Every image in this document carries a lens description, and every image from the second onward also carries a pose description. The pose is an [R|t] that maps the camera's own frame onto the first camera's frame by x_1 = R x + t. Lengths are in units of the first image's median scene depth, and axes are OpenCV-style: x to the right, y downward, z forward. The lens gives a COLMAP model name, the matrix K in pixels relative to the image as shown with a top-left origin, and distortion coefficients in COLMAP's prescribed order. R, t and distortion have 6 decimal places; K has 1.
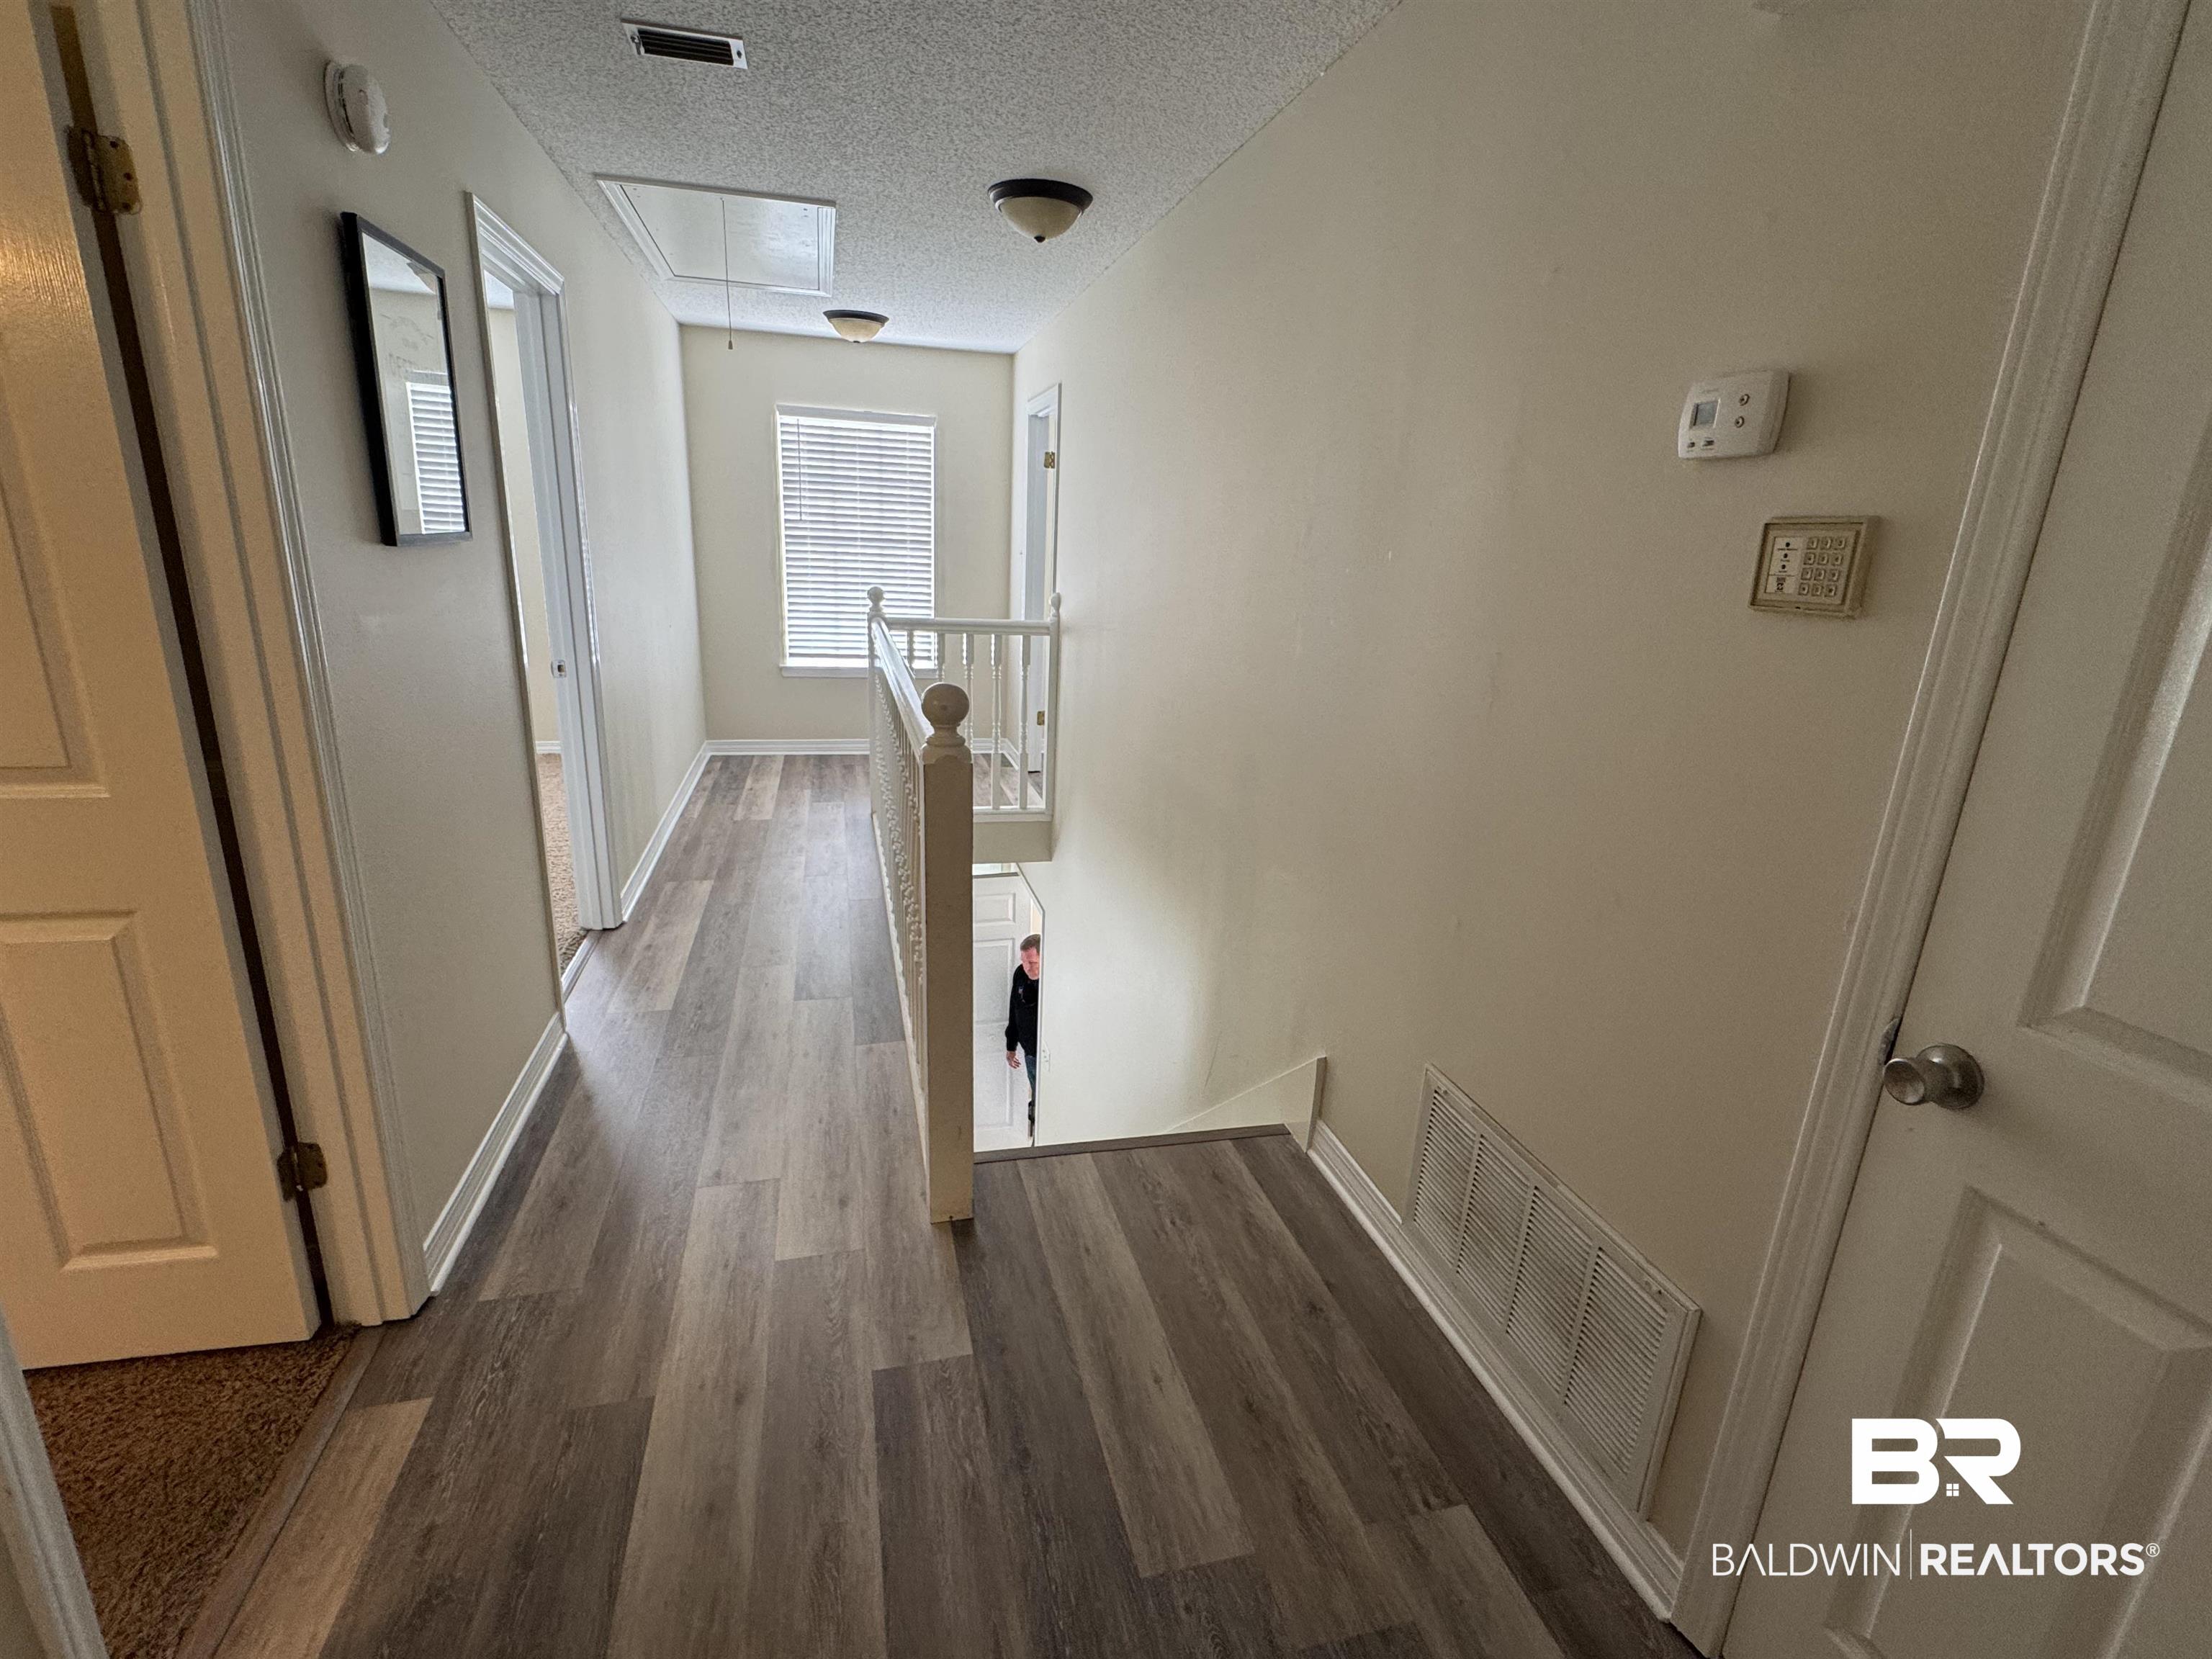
lens RADIAL K [[1028.4, 0, 1106.0], [0, 1028.4, 829.5], [0, 0, 1]] dist [-0.006434, 0.000299]
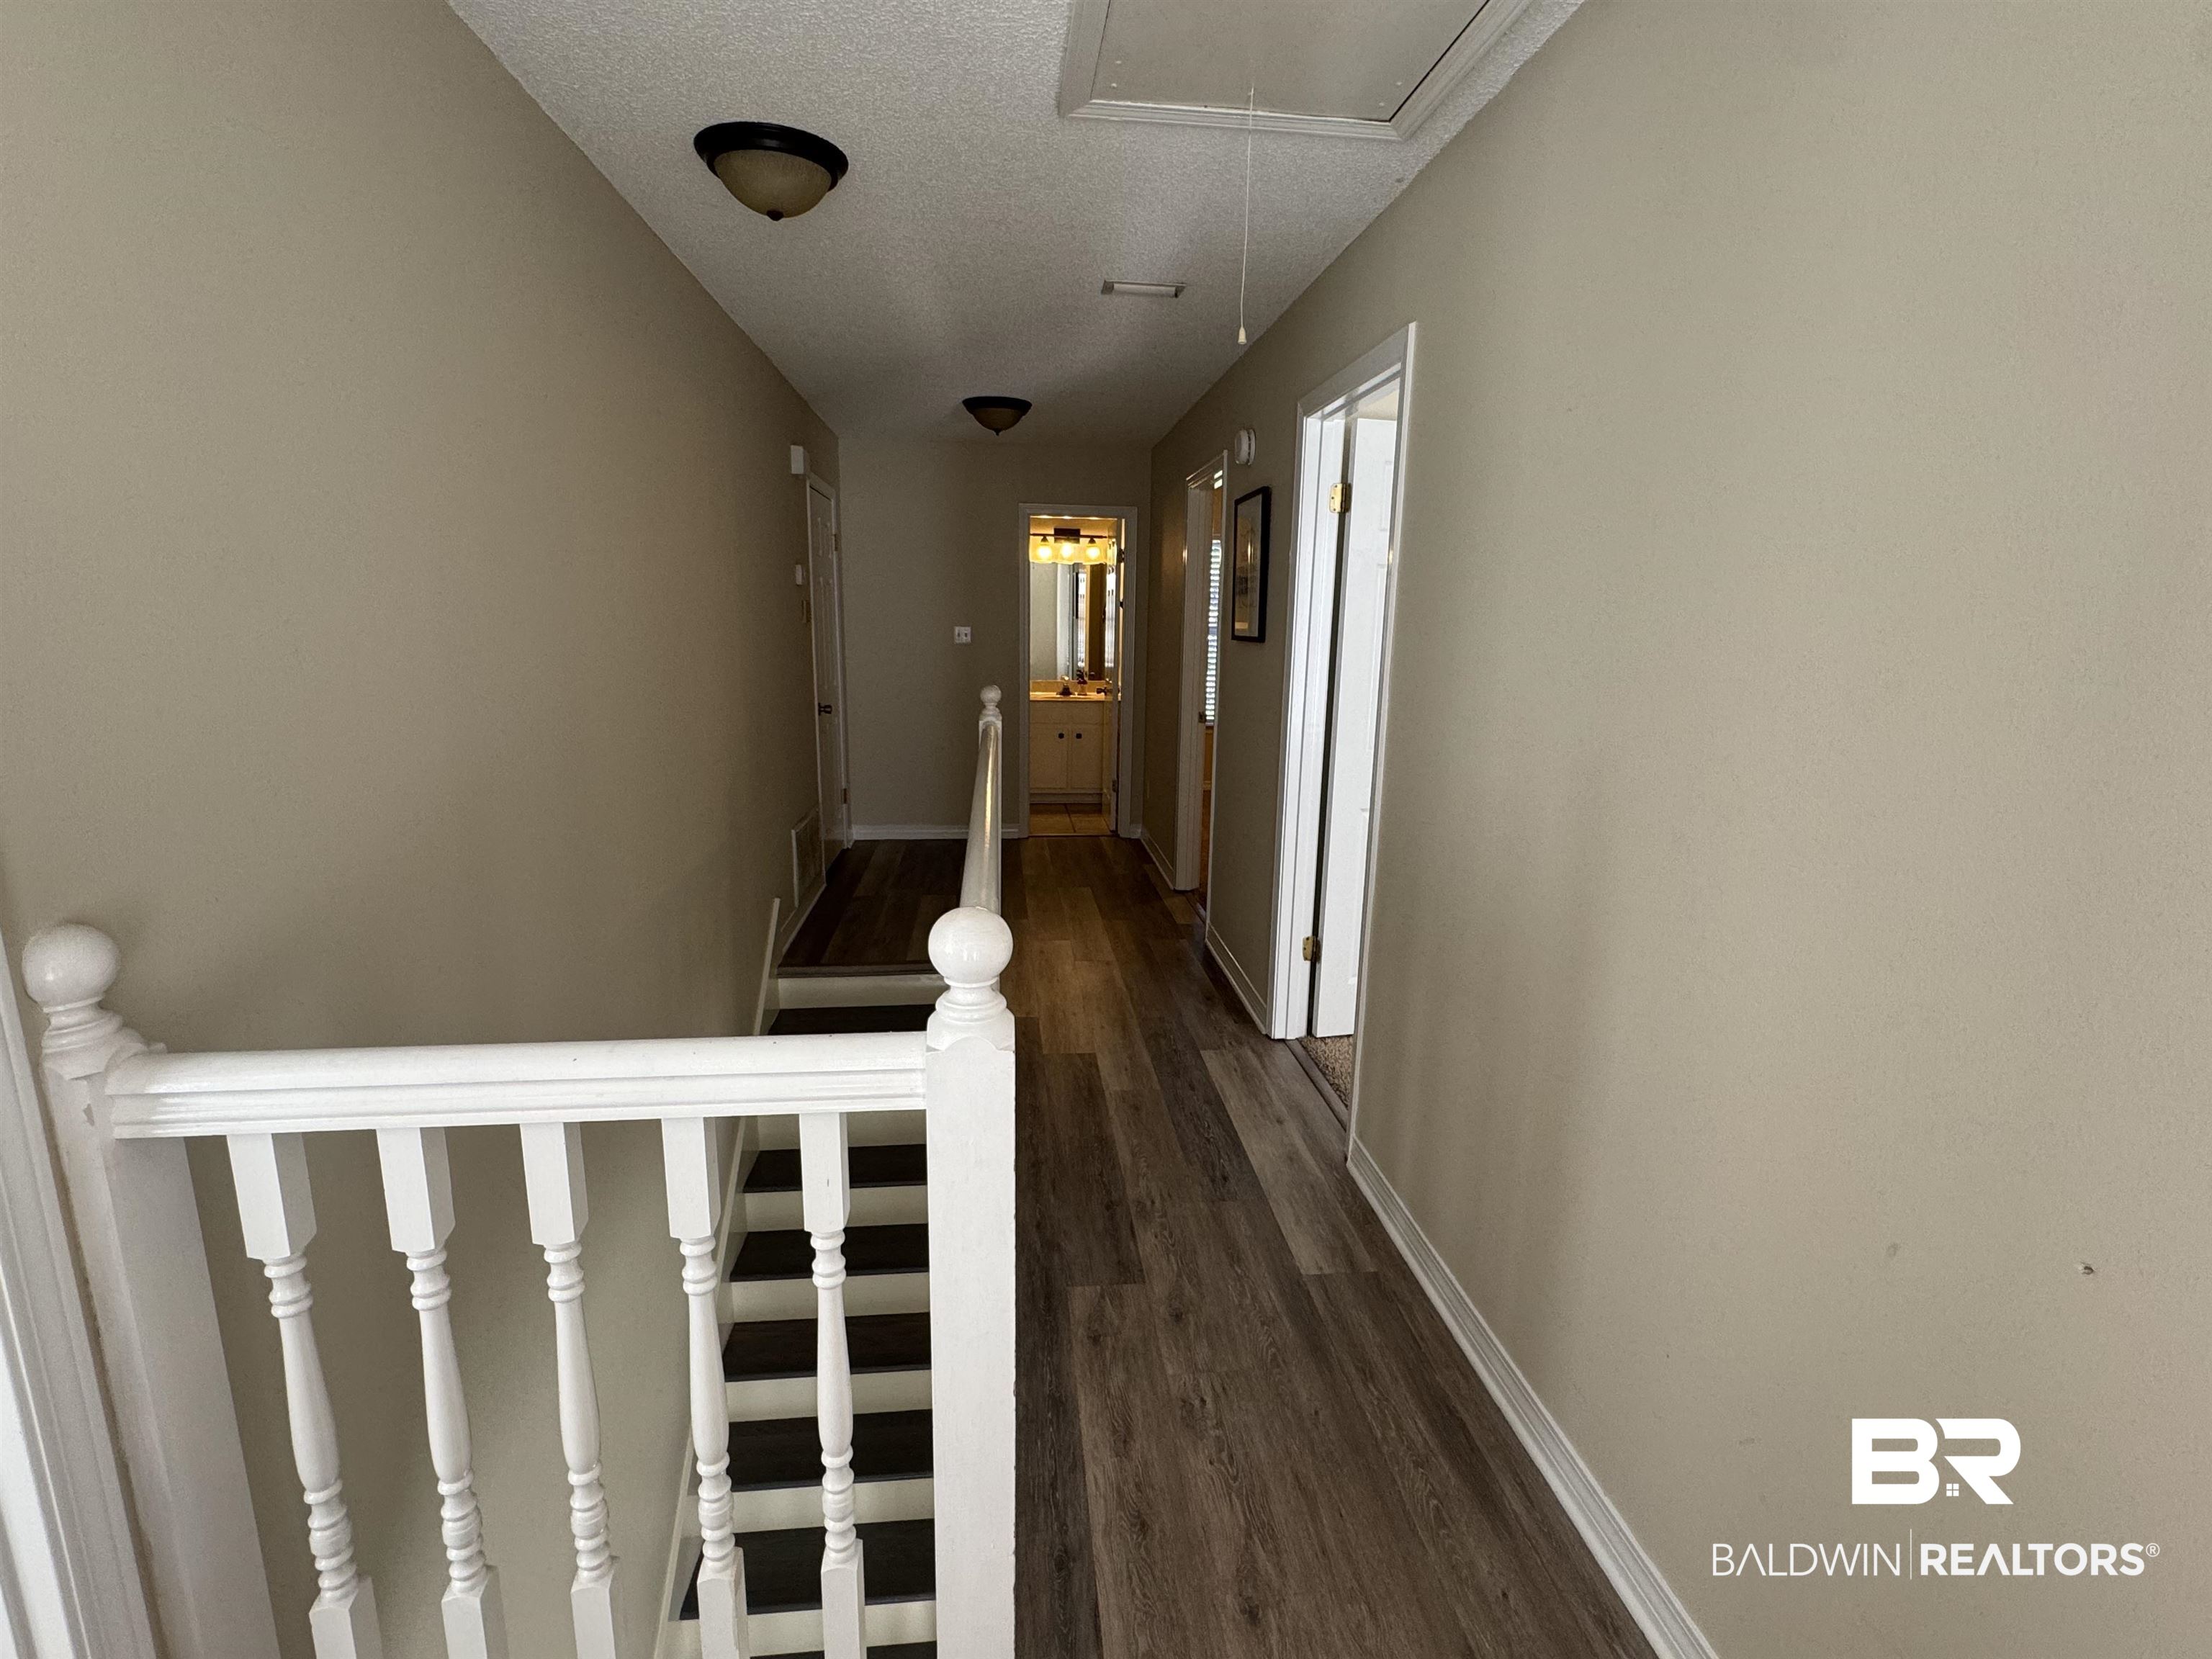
lens RADIAL K [[1028.4, 0, 1106.0], [0, 1028.4, 829.5], [0, 0, 1]] dist [-0.006434, 0.000299]
pose [[-0.987582, -0.089432, 0.129165, -0.356139], [-0.017817, 0.880614, 0.473498, -0.460597], [-0.156091, 0.465317, -0.871272, 1.510069]]
